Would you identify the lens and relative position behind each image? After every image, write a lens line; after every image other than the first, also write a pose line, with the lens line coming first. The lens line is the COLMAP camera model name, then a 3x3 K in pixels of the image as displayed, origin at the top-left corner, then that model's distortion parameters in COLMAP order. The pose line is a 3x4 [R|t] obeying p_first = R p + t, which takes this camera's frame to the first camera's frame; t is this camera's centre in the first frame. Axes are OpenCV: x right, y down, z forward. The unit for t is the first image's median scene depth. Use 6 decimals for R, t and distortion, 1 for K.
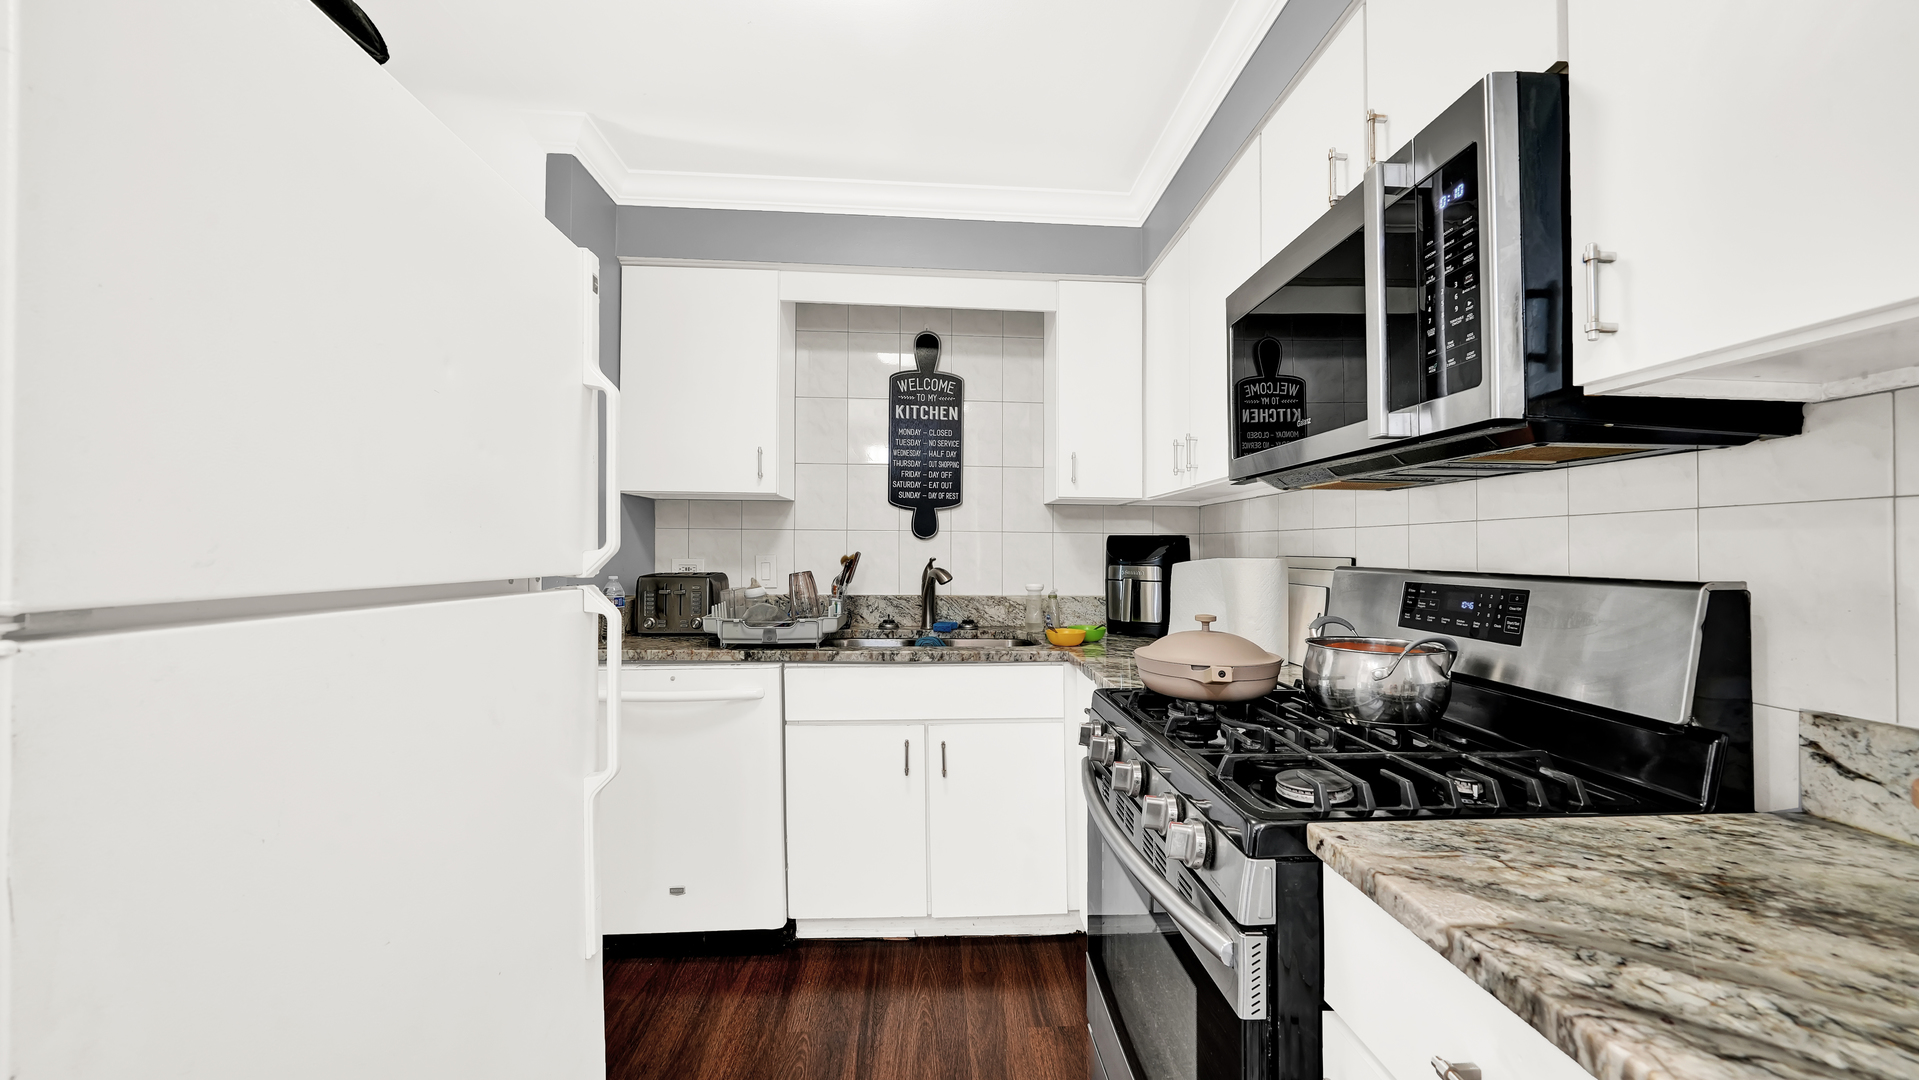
lens RADIAL K [[677.1, 0, 969.0], [0, 677.1, 552.0], [0, 0, 1]] dist [-0.015073, -0.000247]
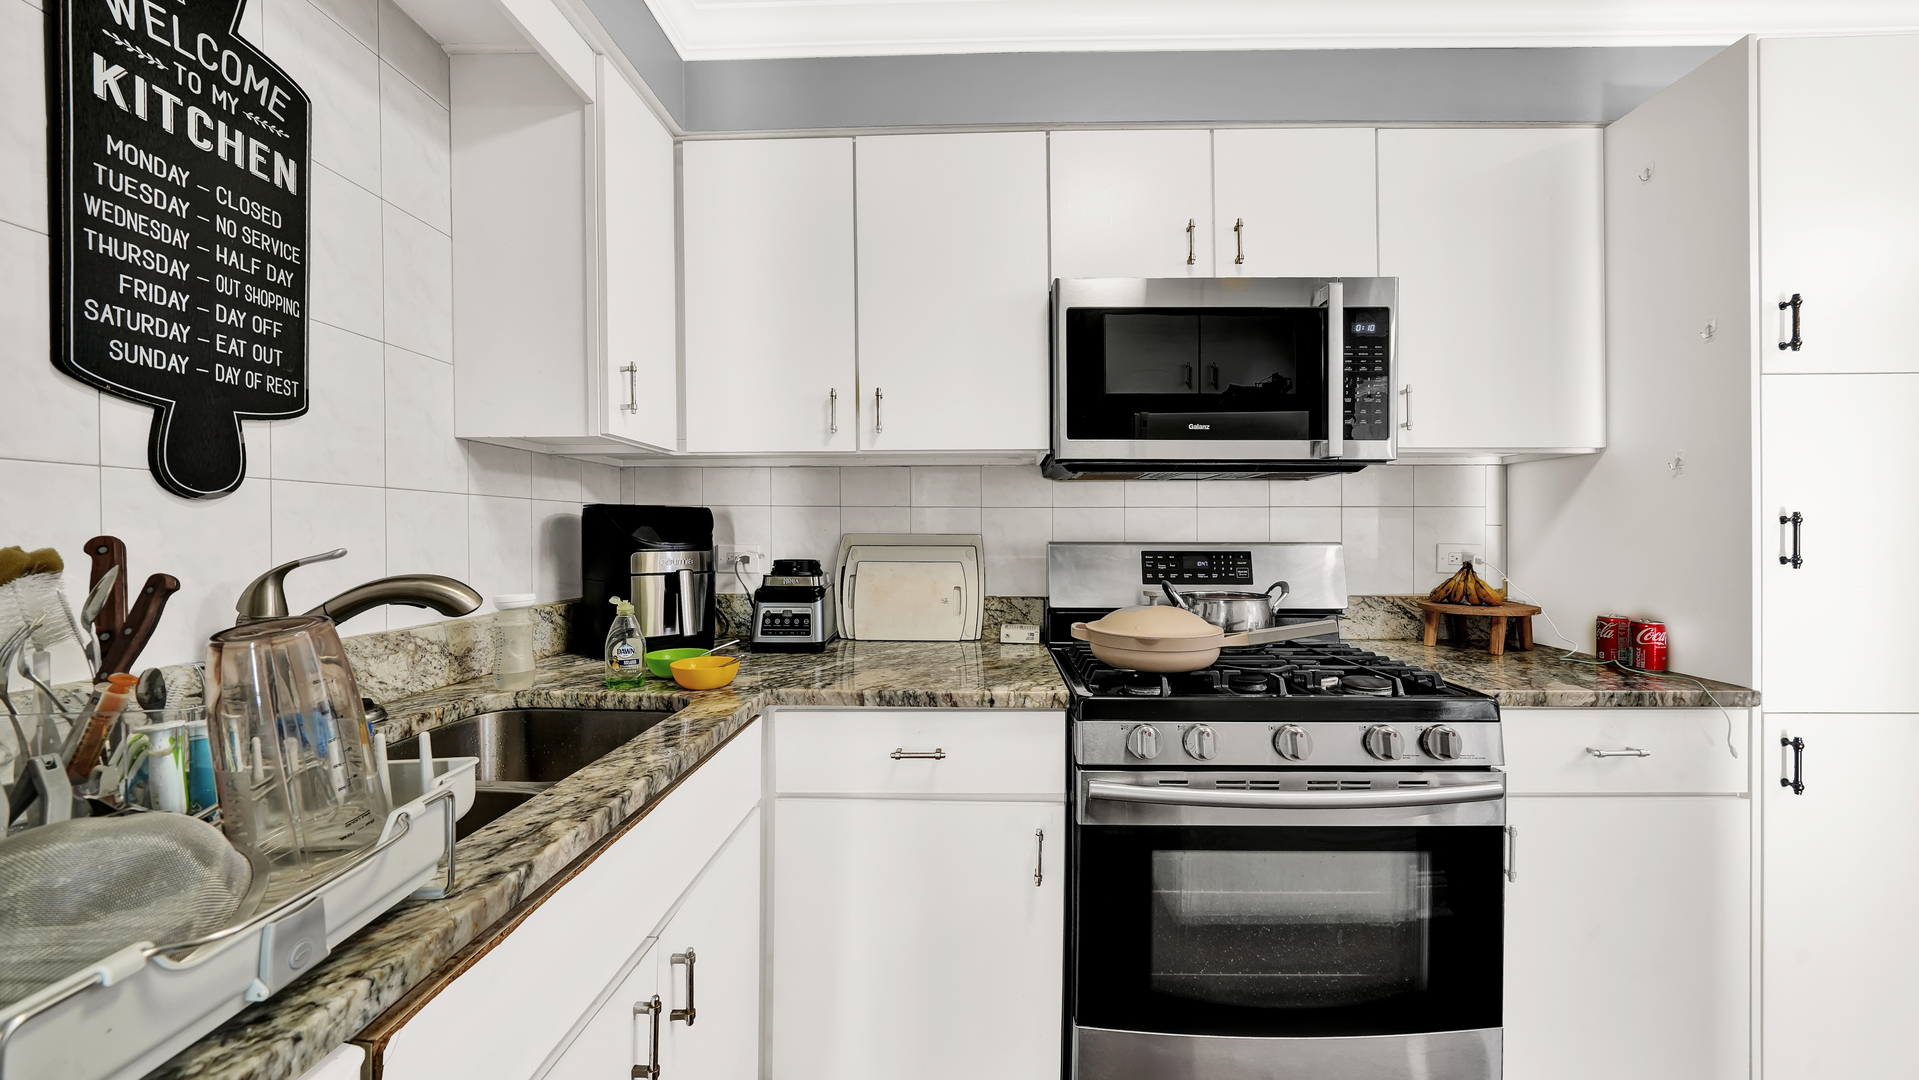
lens RADIAL K [[677.1, 0, 964.2], [0, 677.1, 525.2], [0, 0, 1]] dist [-0.015073, -0.000247]
pose [[0.104745, 0.001459, 0.994498, -0.358159], [0.002009, 0.999997, -0.001679, -0.003126], [-0.994497, 0.002174, 0.104742, 0.579269]]
